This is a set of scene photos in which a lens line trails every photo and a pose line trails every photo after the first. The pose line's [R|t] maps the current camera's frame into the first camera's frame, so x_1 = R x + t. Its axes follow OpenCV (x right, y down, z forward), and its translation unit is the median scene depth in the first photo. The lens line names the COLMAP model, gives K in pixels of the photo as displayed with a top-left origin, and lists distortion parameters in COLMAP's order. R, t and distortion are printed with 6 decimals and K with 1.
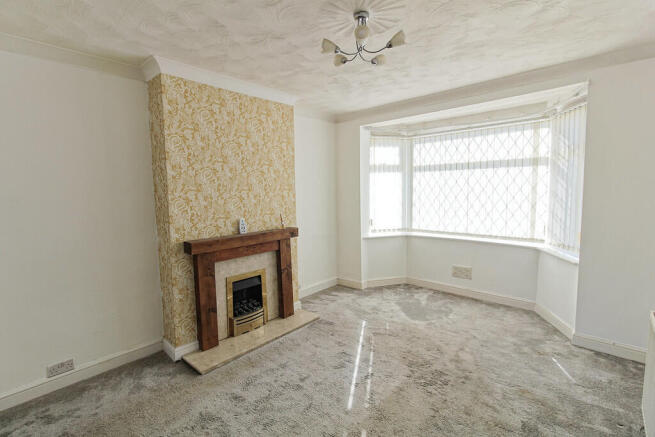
lens RADIAL K [[304.5, 0, 331.3], [0, 304.5, 220.2], [0, 0, 1]] dist [0.012391, -0.001275]
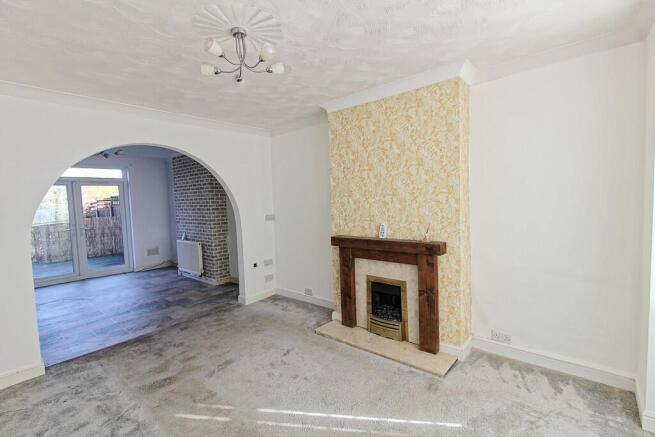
lens RADIAL K [[304.5, 0, 324.5], [0, 304.5, 222.0], [0, 0, 1]] dist [0.012391, -0.001275]
pose [[0.014449, 0.091579, -0.995693, 0.716757], [-0.066097, 0.993706, 0.090437, -0.089212], [0.997709, 0.064506, 0.020411, 0.798596]]
